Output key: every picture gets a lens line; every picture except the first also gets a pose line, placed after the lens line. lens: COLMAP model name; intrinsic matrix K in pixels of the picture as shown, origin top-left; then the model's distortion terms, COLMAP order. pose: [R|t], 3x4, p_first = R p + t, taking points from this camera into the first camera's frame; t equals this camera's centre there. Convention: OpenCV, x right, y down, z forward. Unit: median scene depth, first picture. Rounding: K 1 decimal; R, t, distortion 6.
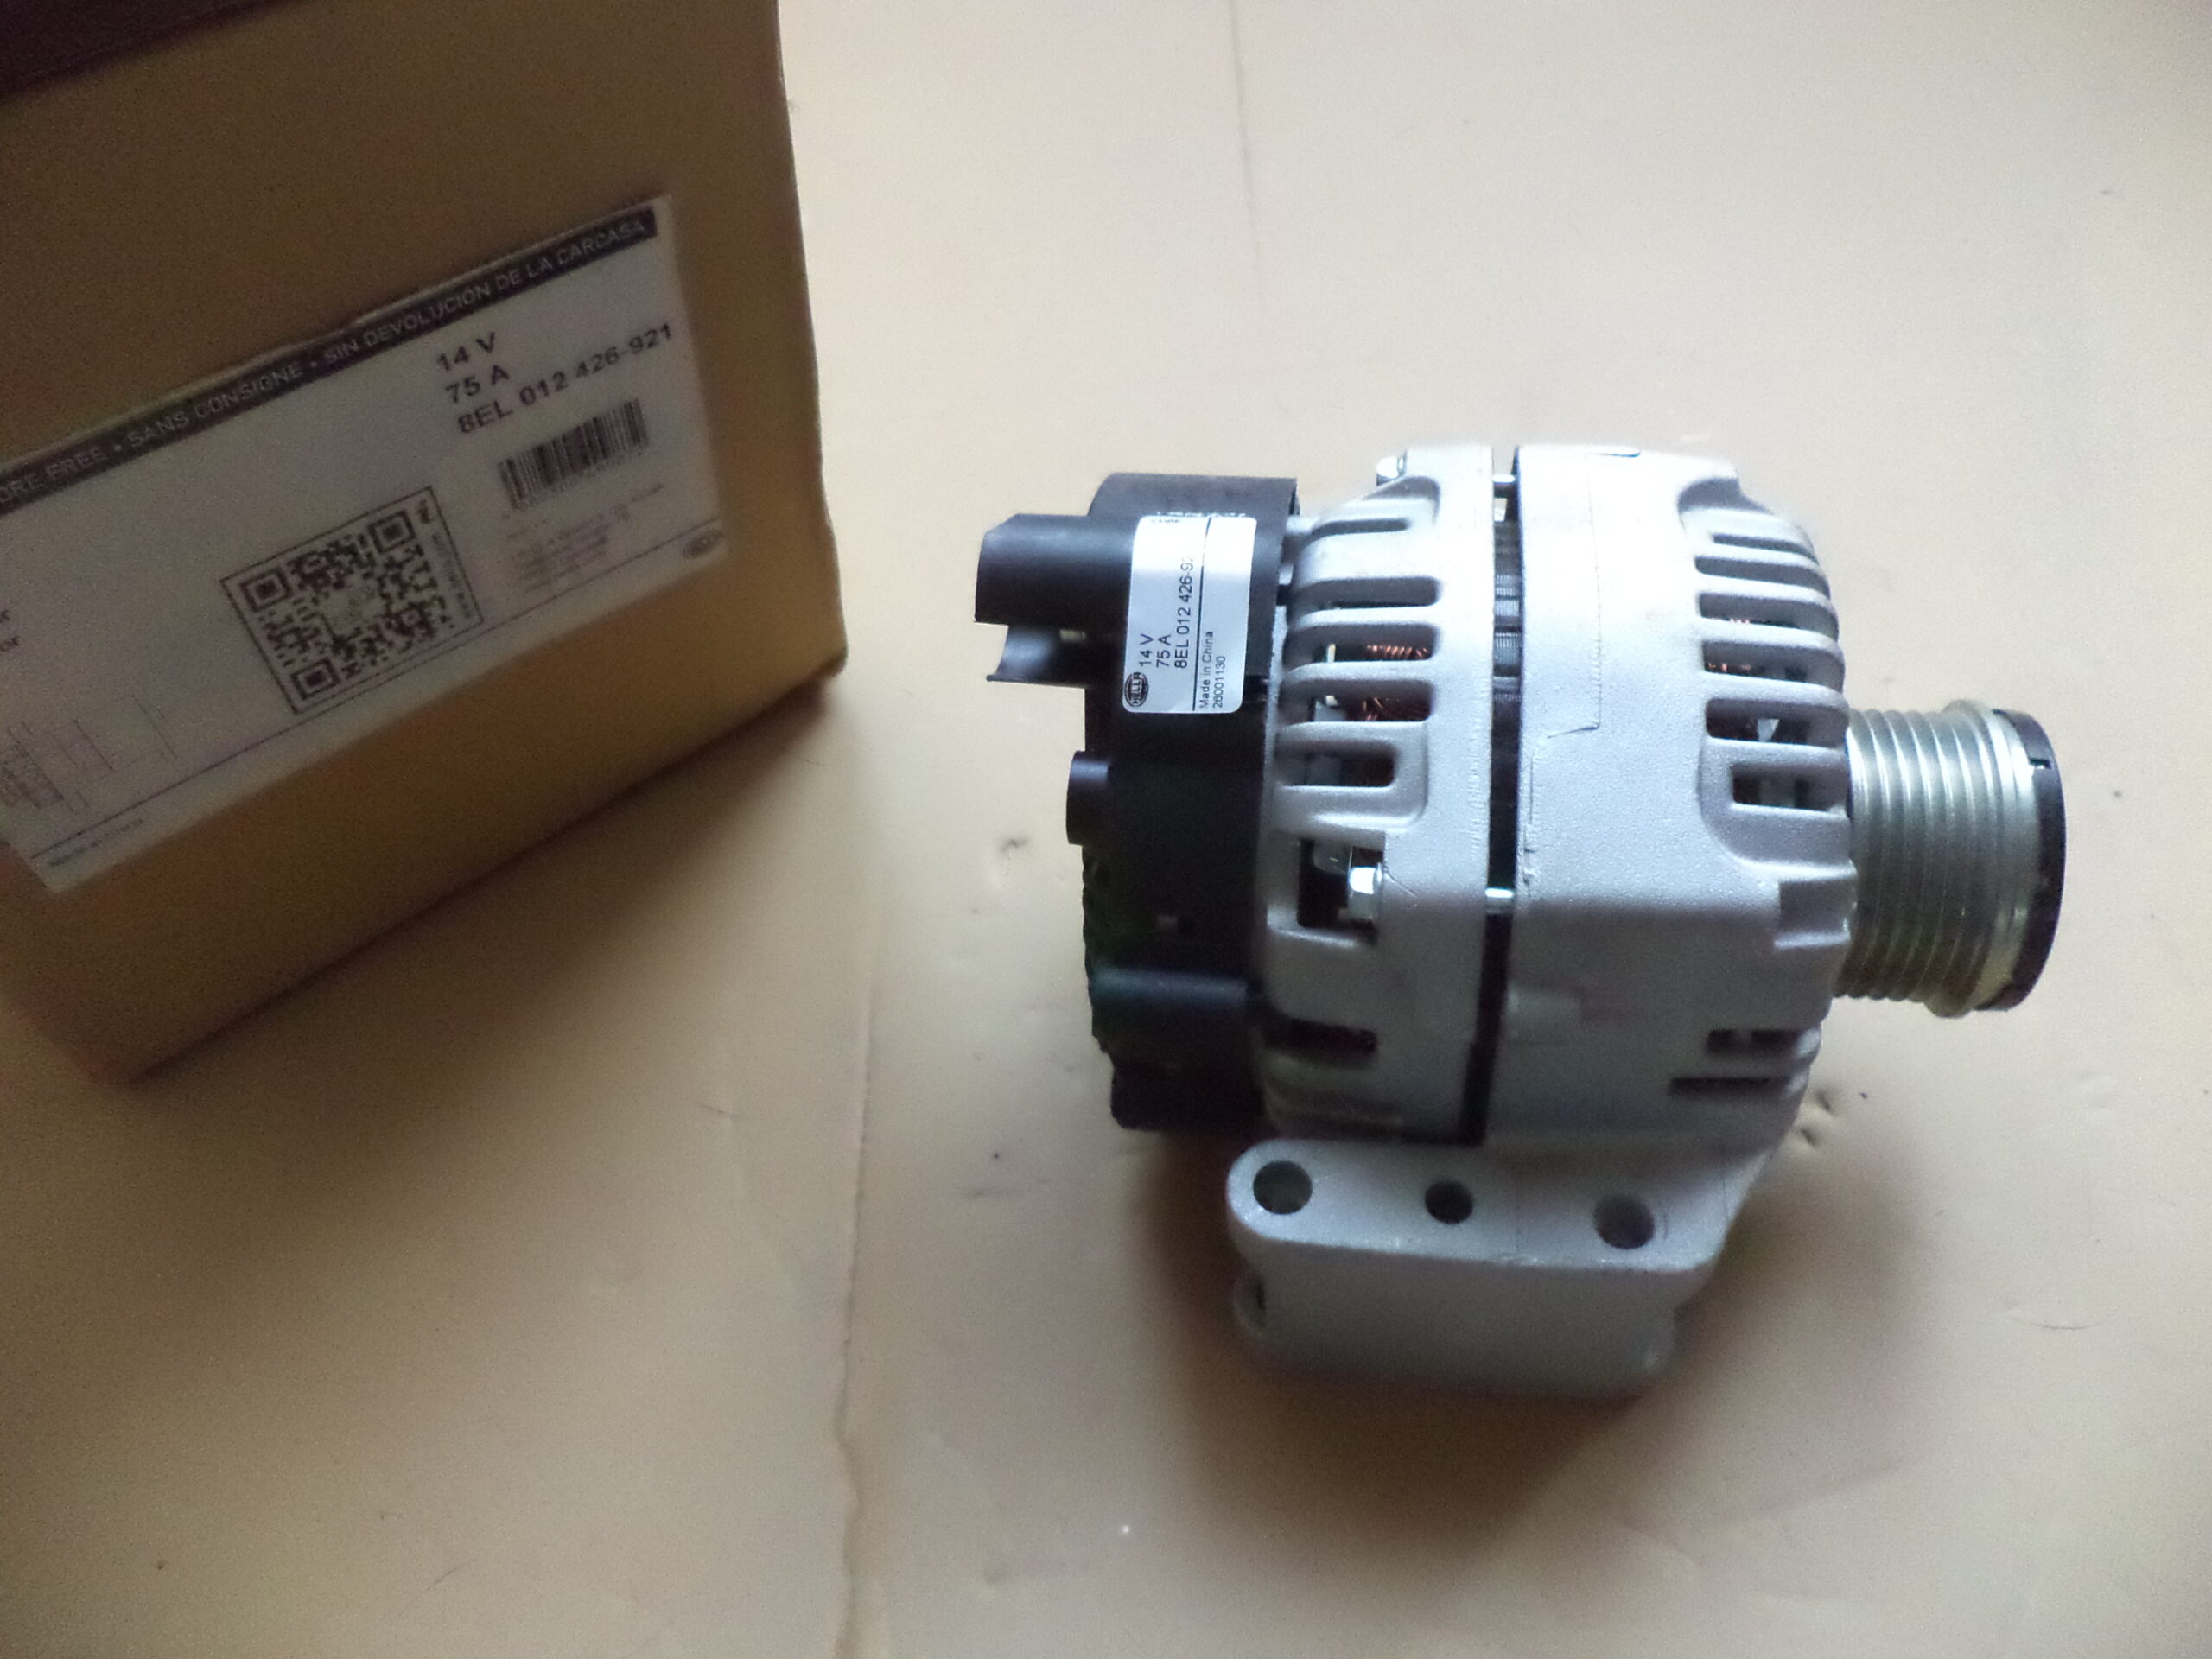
lens RADIAL K [[1810.4, 0, 1107.6], [0, 1810.4, 829.9], [0, 0, 1]] dist [-0.010505, -0.033229]
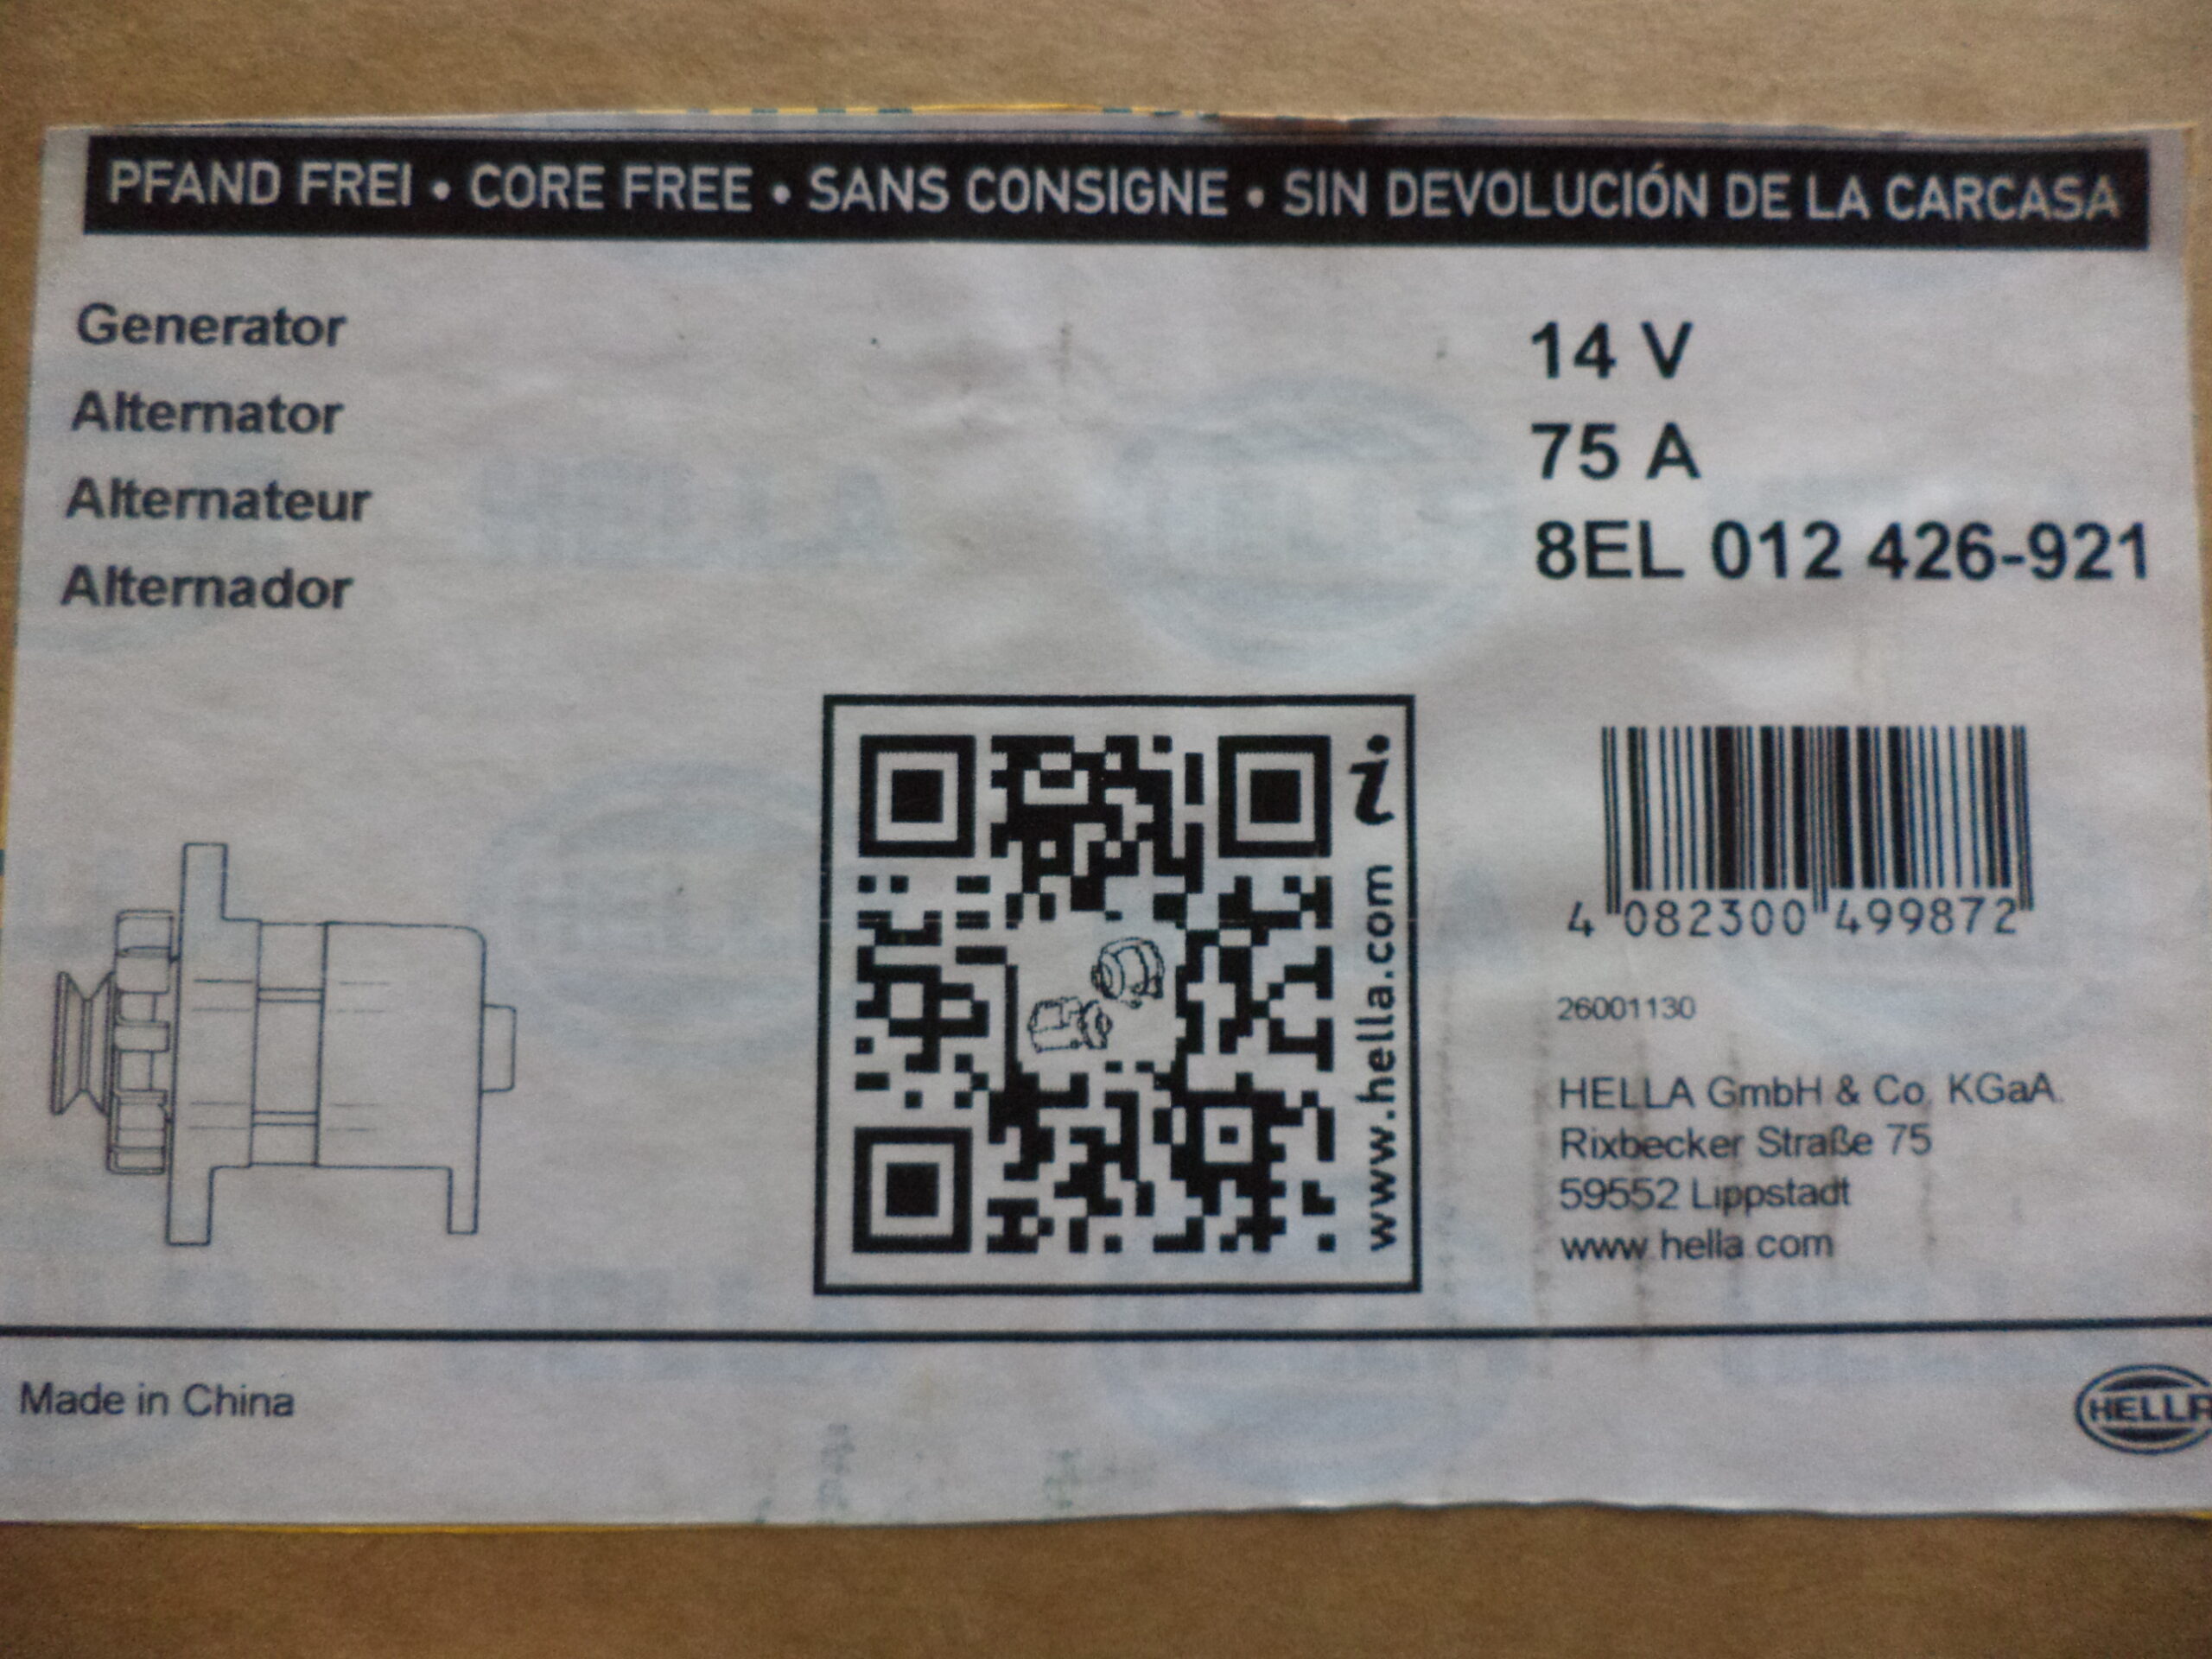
lens RADIAL K [[1810.4, 0, 1102.4], [0, 1810.4, 850.3], [0, 0, 1]] dist [-0.010505, -0.033229]
pose [[0.816782, -0.085777, -0.570535, -0.213717], [-0.470287, 0.473856, -0.744507, 0.128694], [0.334213, 0.876415, 0.346697, 0.860475]]
